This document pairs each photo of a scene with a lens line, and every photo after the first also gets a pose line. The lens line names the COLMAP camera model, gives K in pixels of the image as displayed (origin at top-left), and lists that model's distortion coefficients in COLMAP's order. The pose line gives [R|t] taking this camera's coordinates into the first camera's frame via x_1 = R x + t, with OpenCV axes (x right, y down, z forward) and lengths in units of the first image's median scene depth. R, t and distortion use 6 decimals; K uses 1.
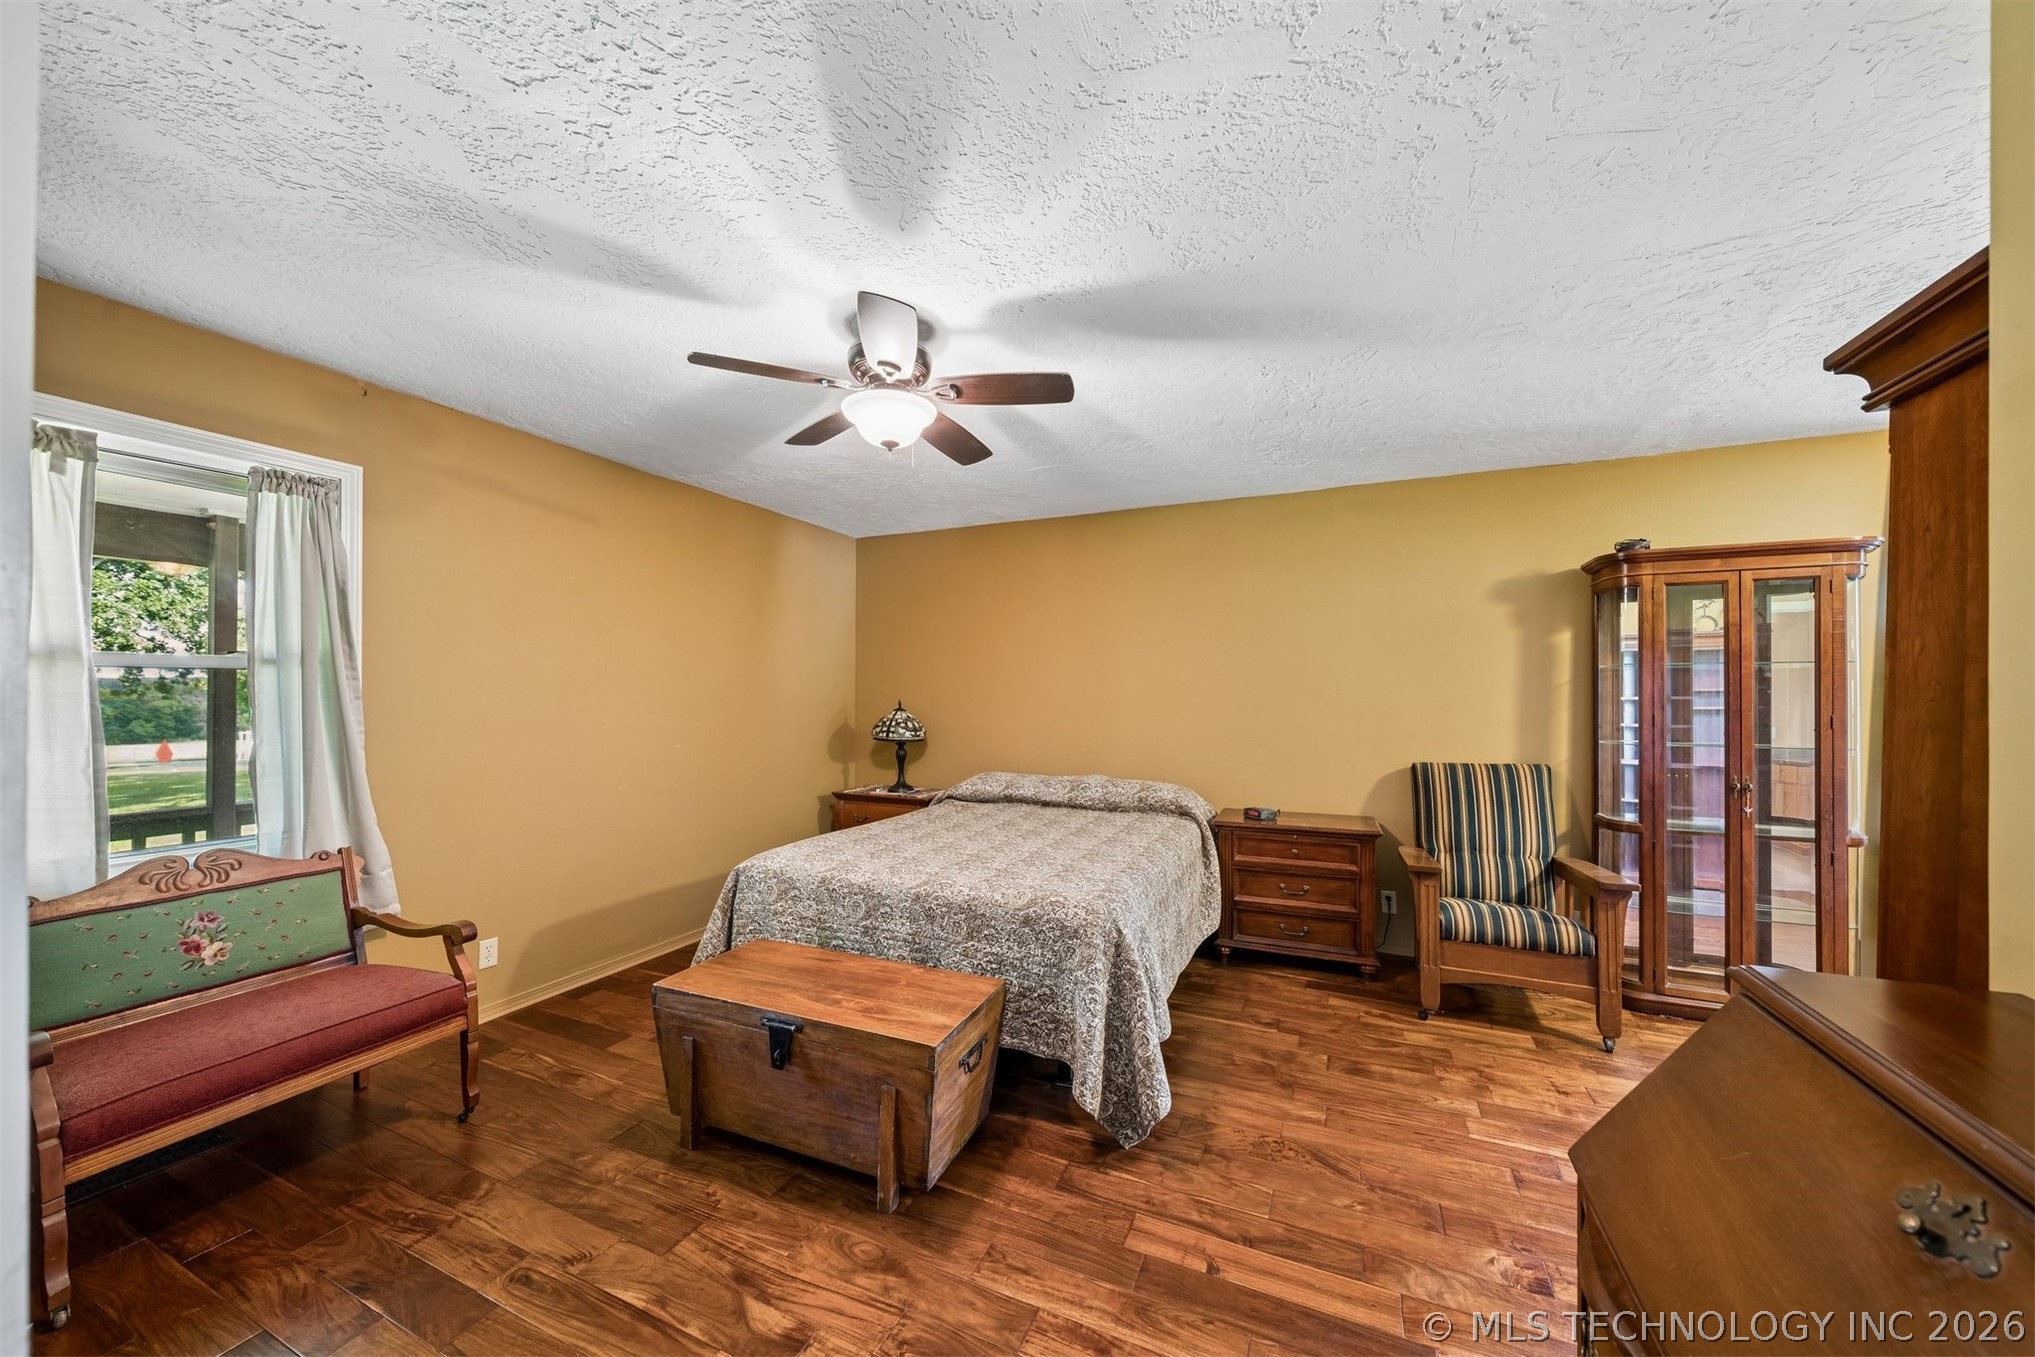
lens RADIAL K [[718.9, 0, 1021.4], [0, 718.9, 683.1], [0, 0, 1]] dist [0.000682, -0.001017]
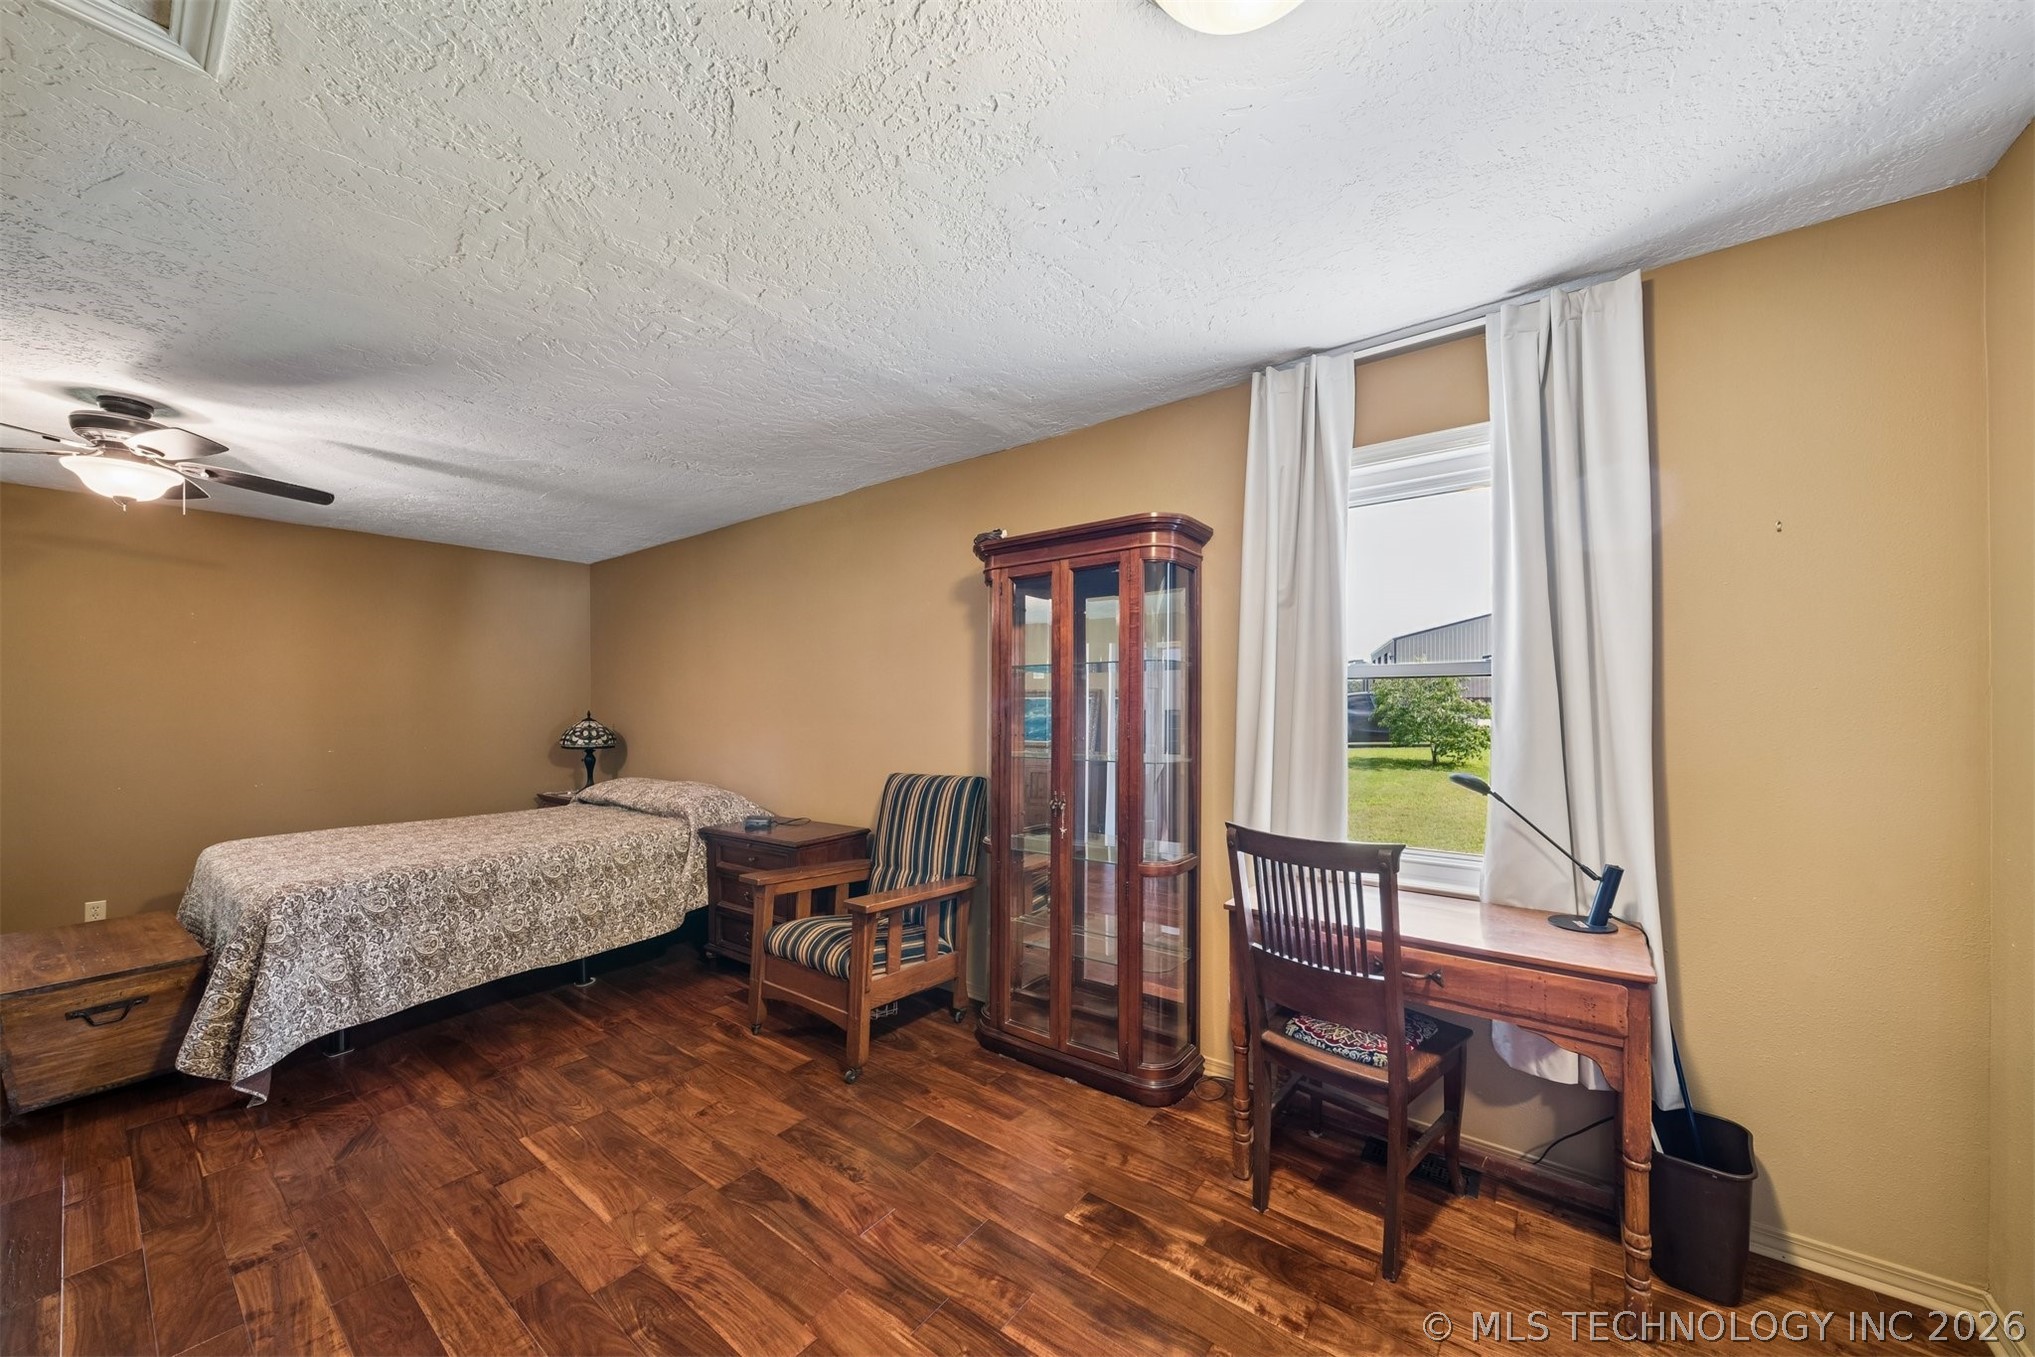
lens RADIAL K [[718.9, 0, 1022.0], [0, 718.9, 680.0], [0, 0, 1]] dist [0.000682, -0.001017]
pose [[0.974769, -0.013228, -0.222822, 1.033475], [0.009120, 0.999769, -0.019455, 0.006553], [0.223027, 0.016933, 0.974665, 0.106184]]
